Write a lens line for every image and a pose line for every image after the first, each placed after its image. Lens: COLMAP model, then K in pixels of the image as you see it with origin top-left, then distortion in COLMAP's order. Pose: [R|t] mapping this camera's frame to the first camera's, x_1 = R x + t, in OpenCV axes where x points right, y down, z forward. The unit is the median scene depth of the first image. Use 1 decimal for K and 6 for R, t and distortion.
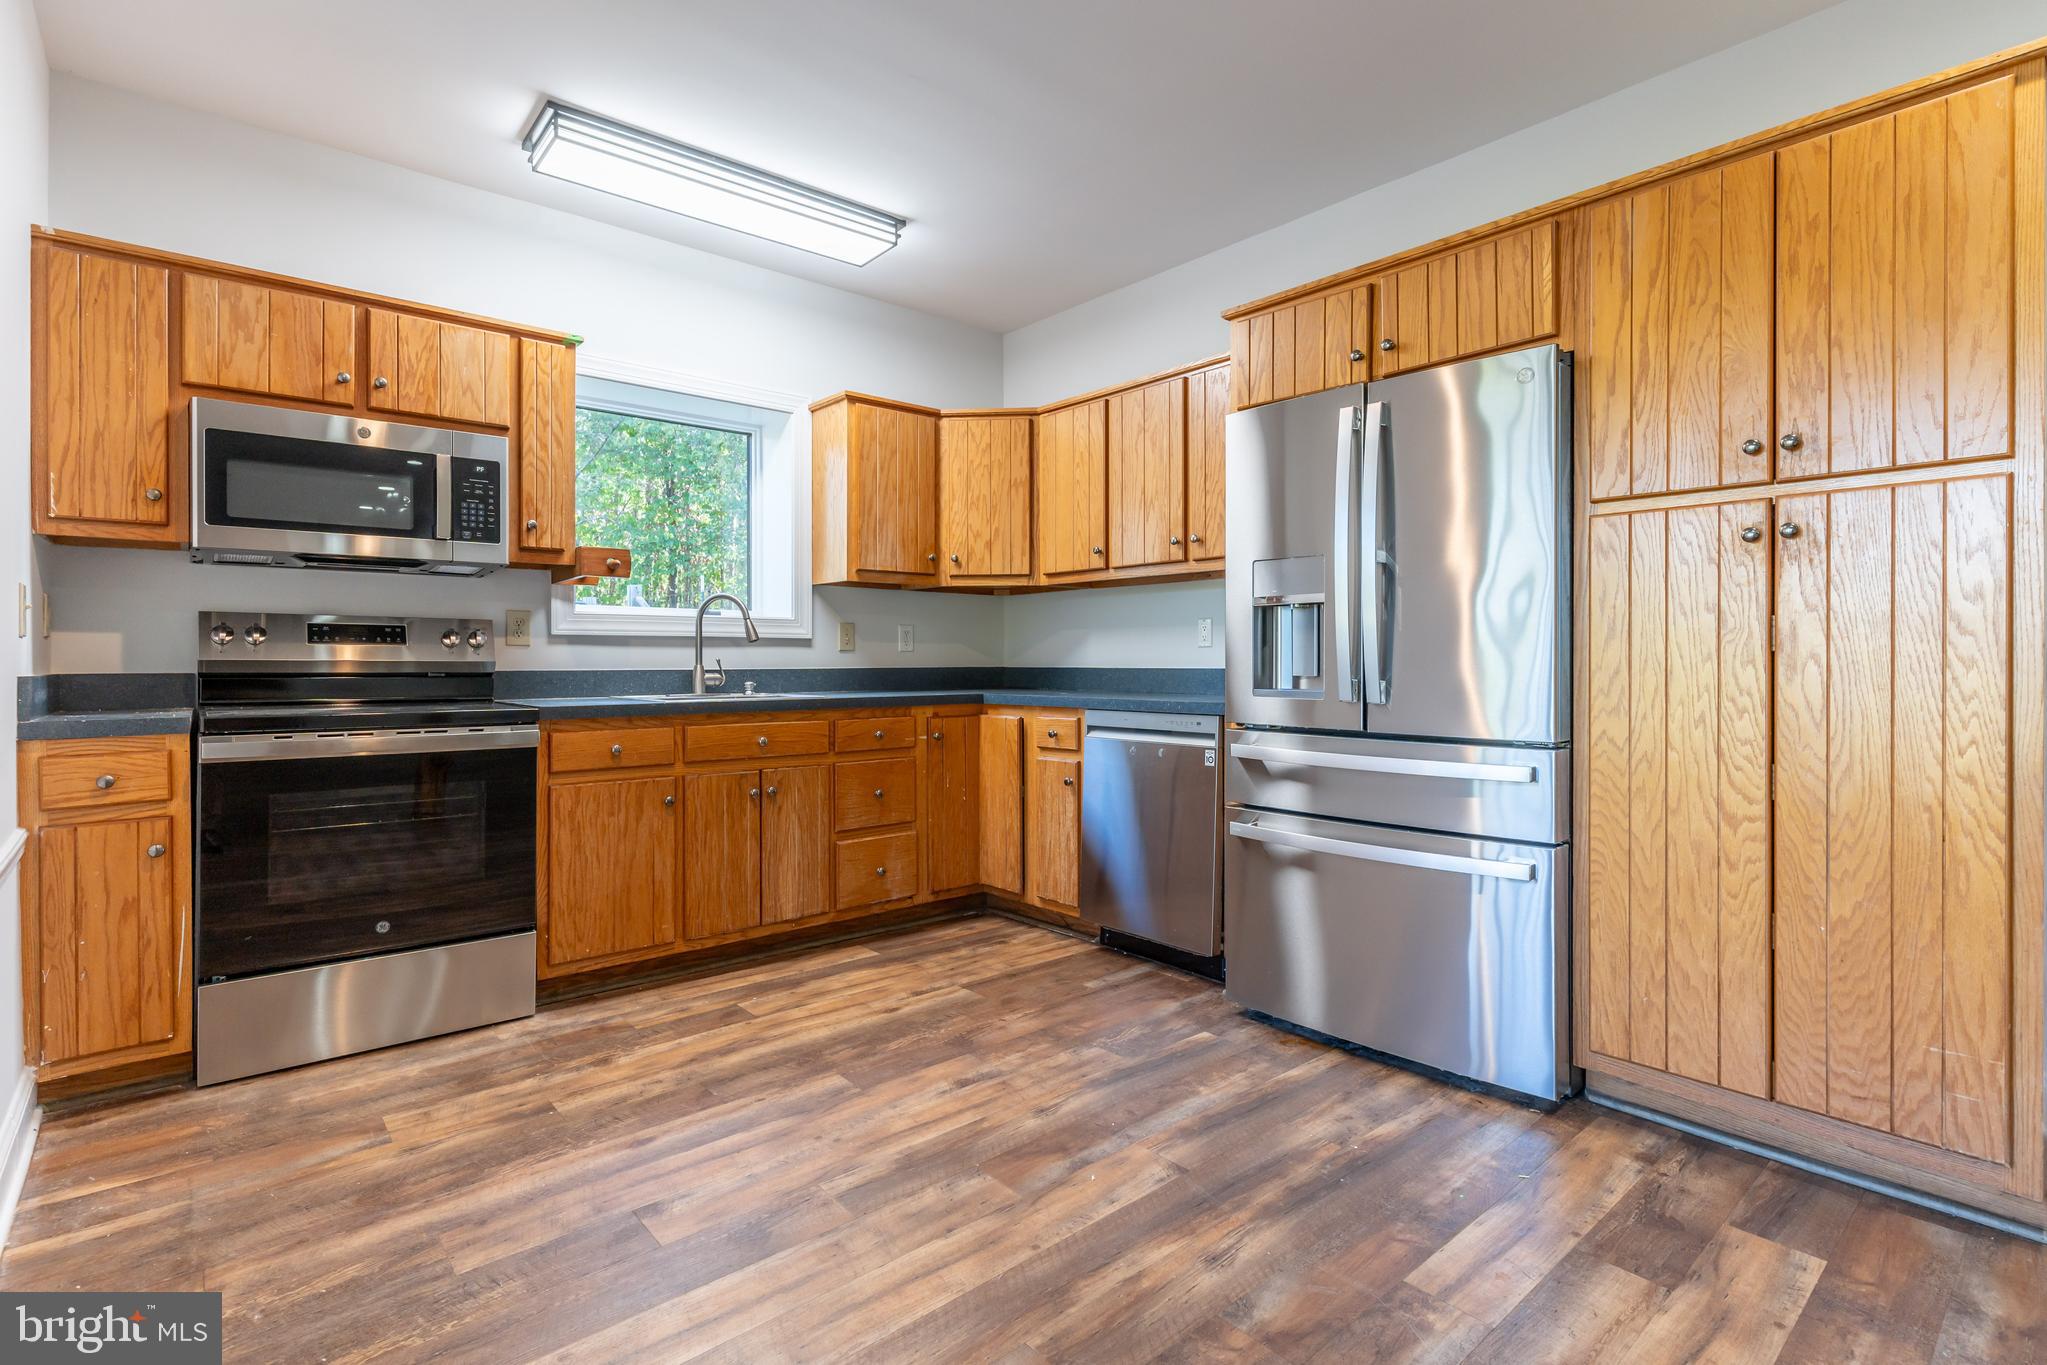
lens RADIAL K [[970.9, 0, 1030.0], [0, 970.9, 659.4], [0, 0, 1]] dist [-0.000780, 0.000324]
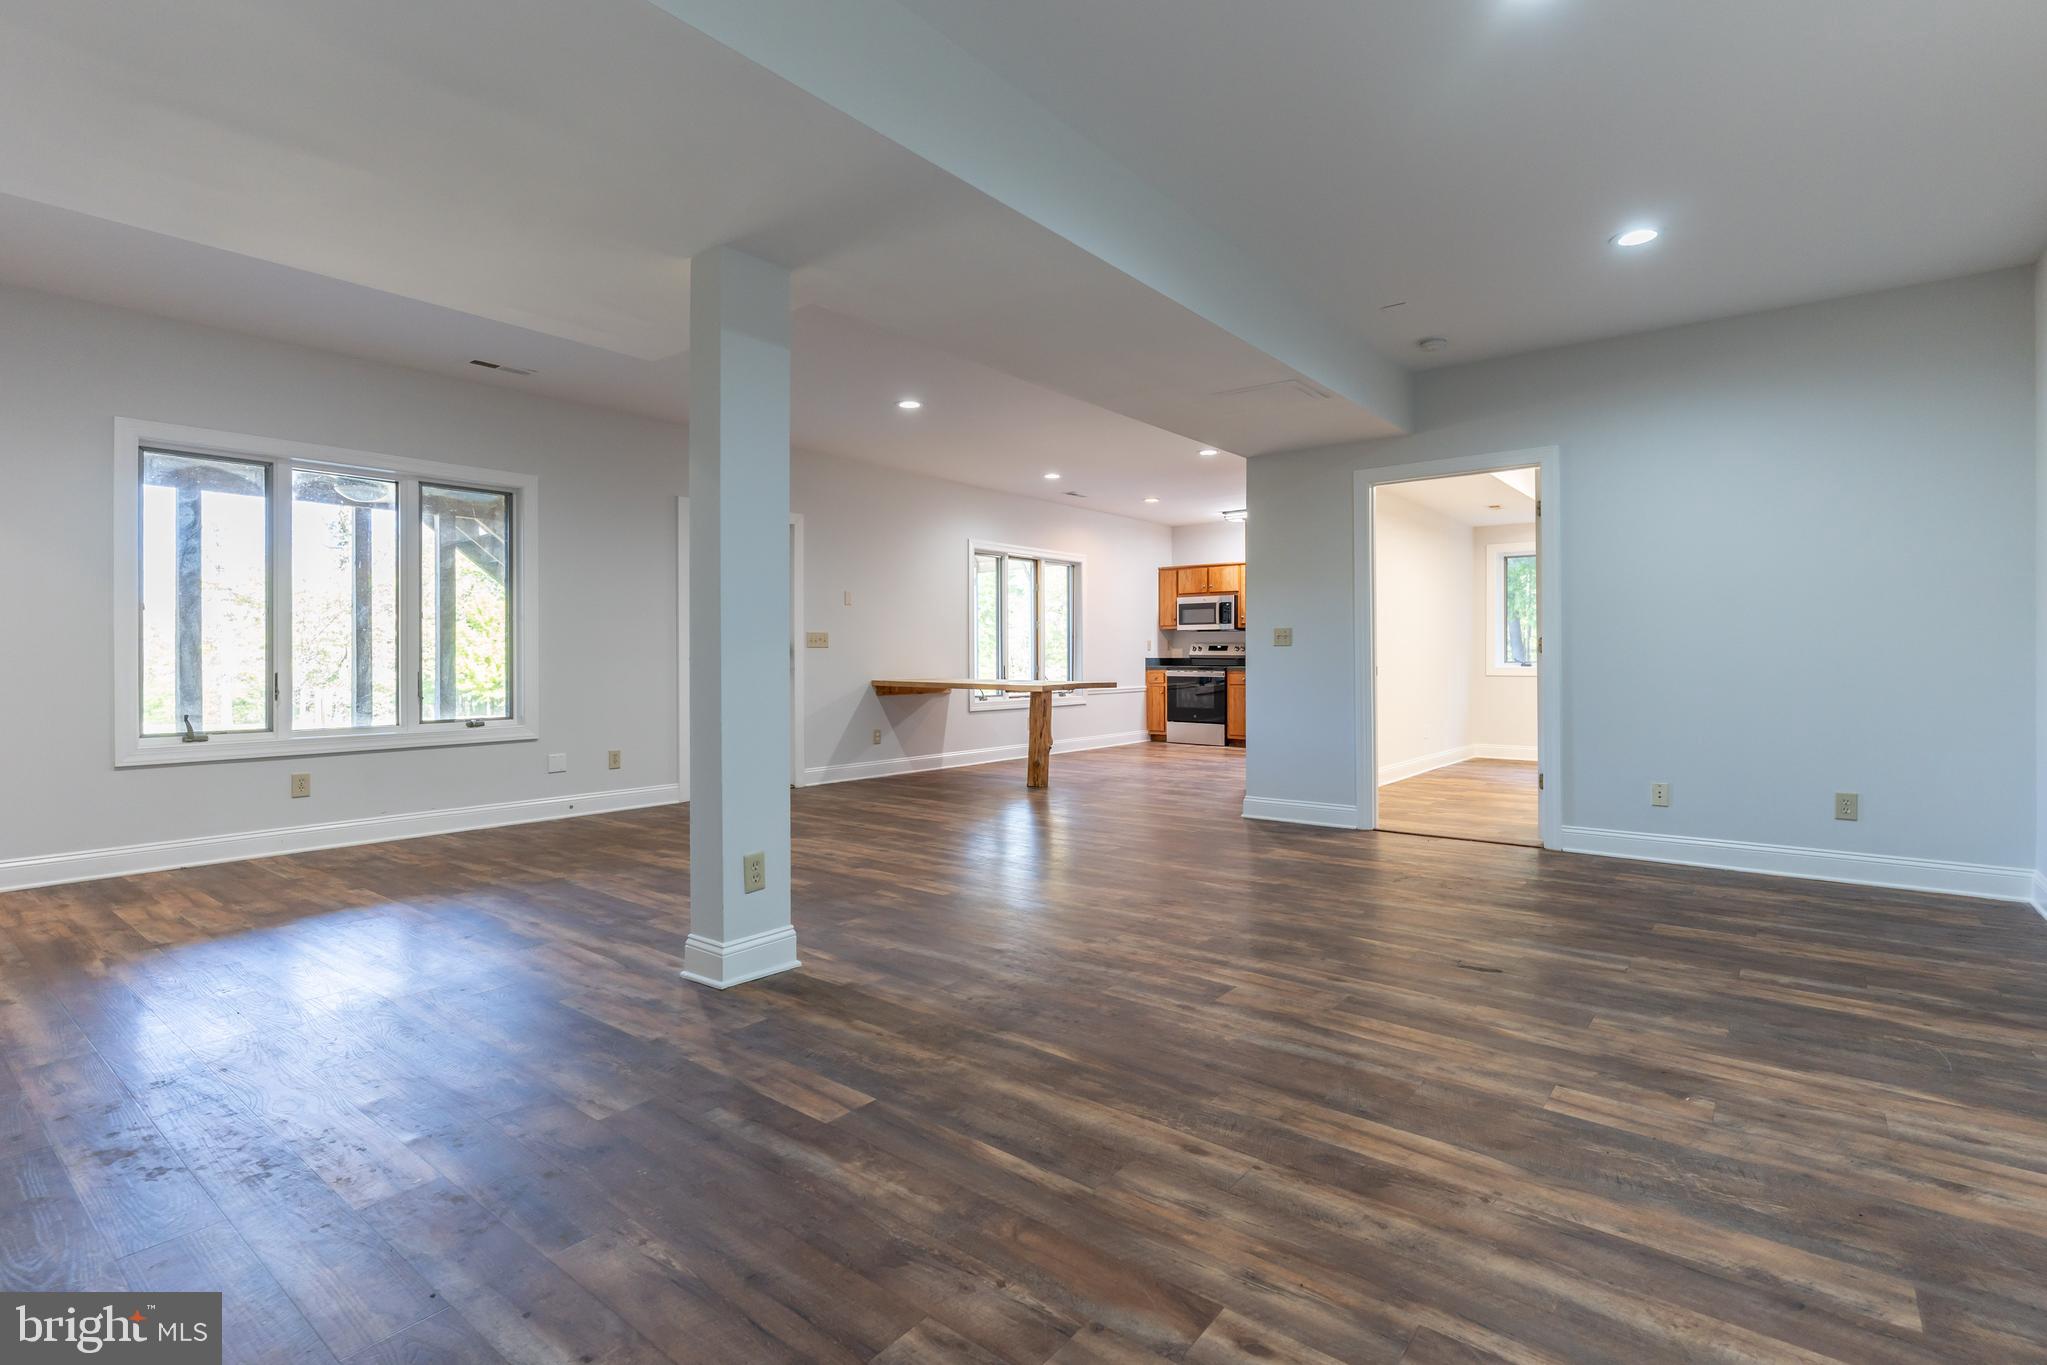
lens RADIAL K [[970.9, 0, 1025.4], [0, 970.9, 664.0], [0, 0, 1]] dist [-0.000780, 0.000324]
pose [[0.180685, 0.007445, -0.983513, 3.326612], [-0.000173, 0.999972, 0.007538, 0.009087], [0.983541, -0.001192, 0.180682, -0.509600]]
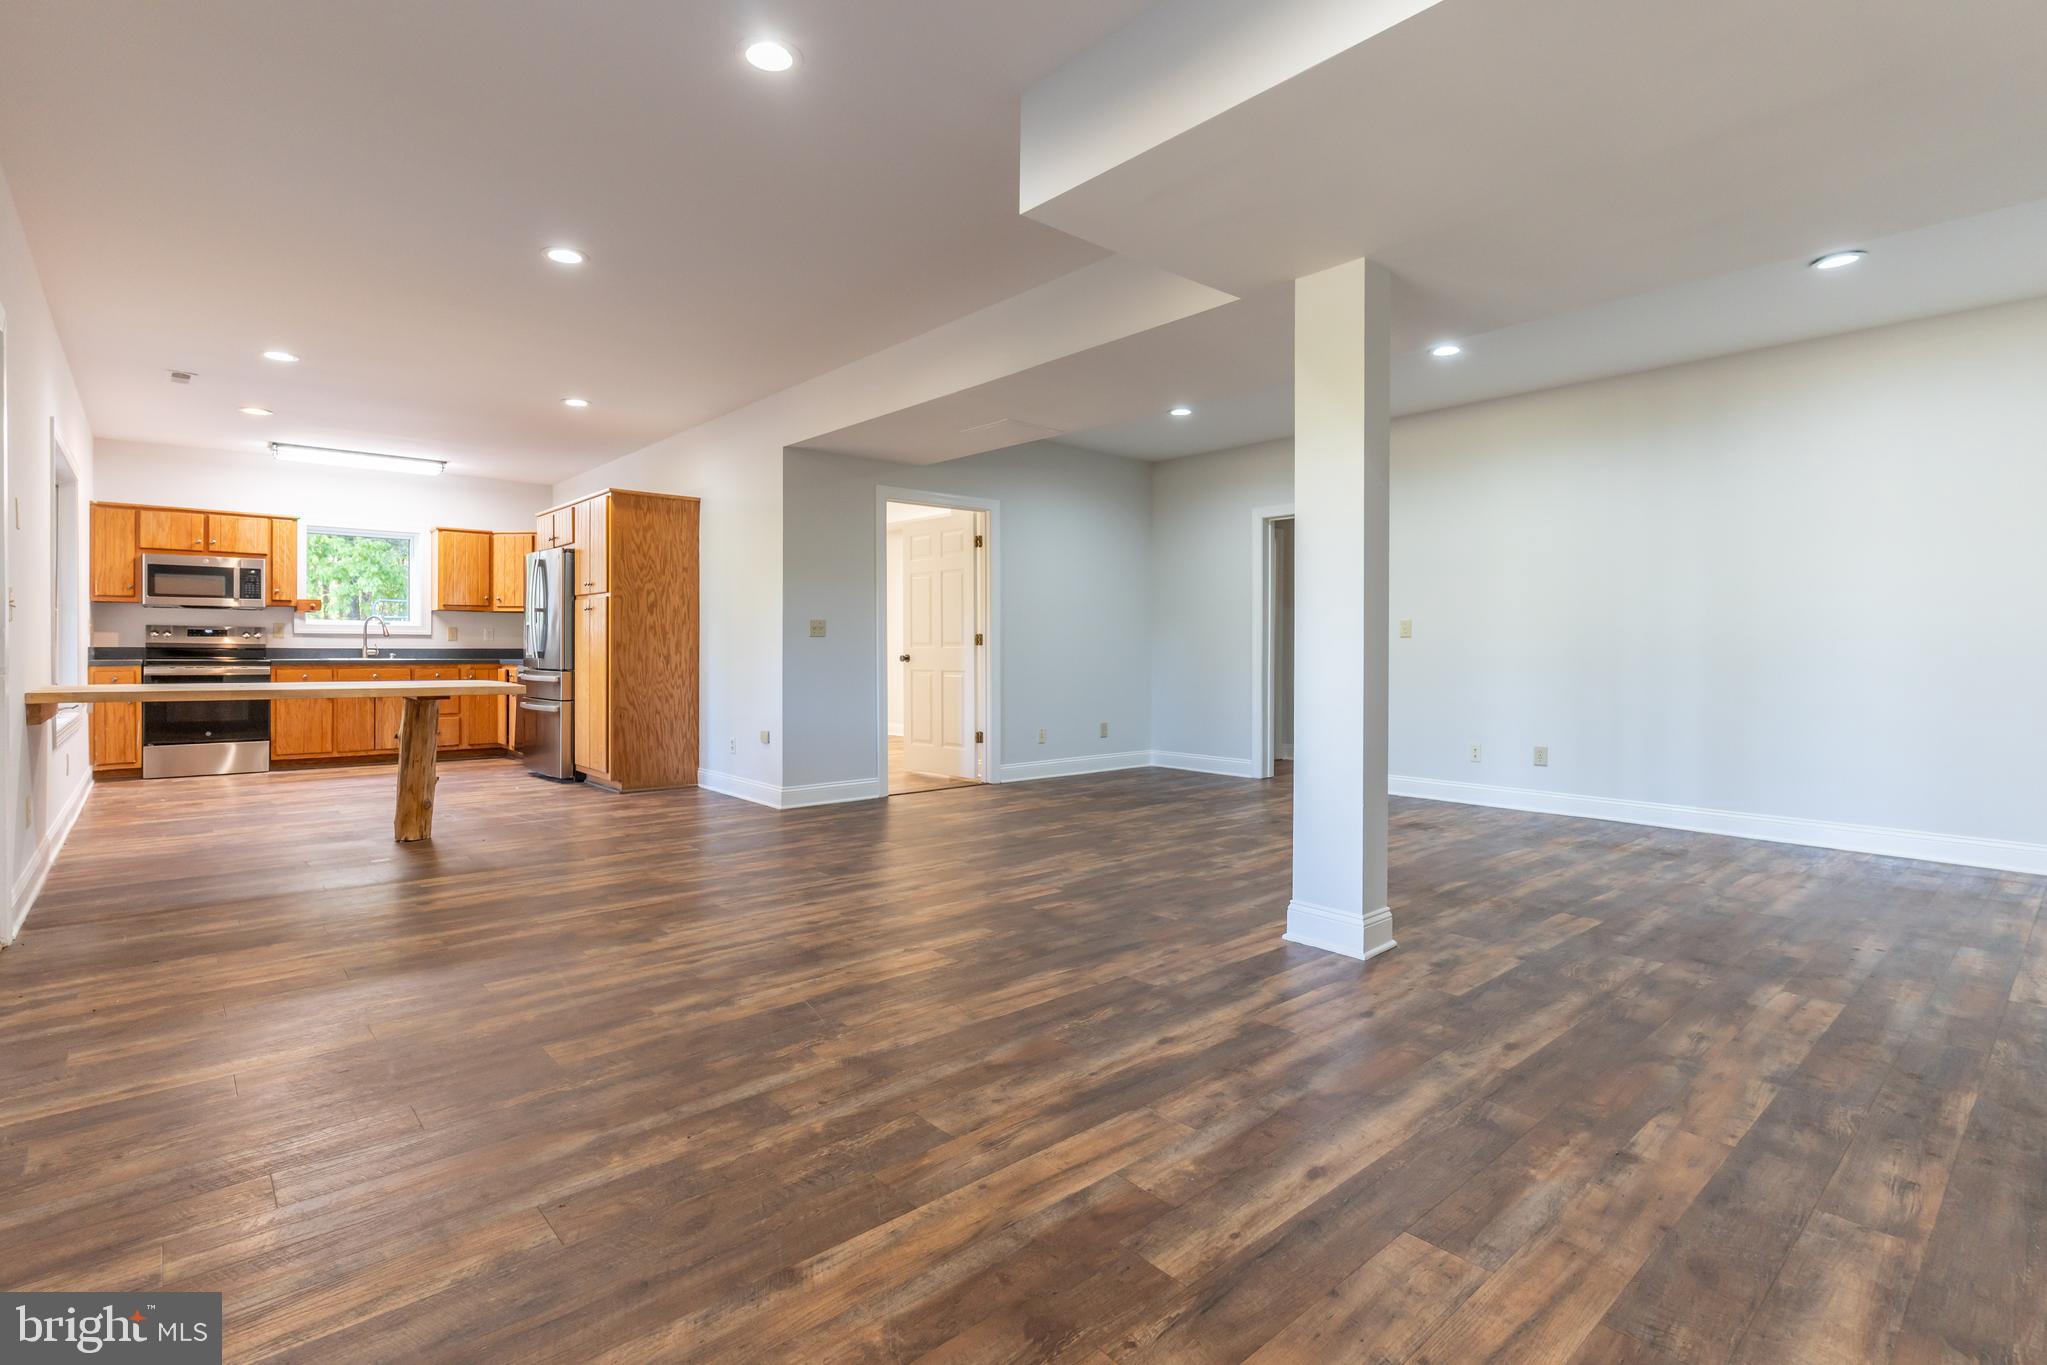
lens RADIAL K [[970.9, 0, 1026.7], [0, 970.9, 654.3], [0, 0, 1]] dist [-0.000780, 0.000324]
pose [[0.999984, 0.003446, 0.004572, 1.717218], [-0.003459, 0.999990, 0.002659, 0.019215], [-0.004563, -0.002675, 0.999986, -1.861916]]
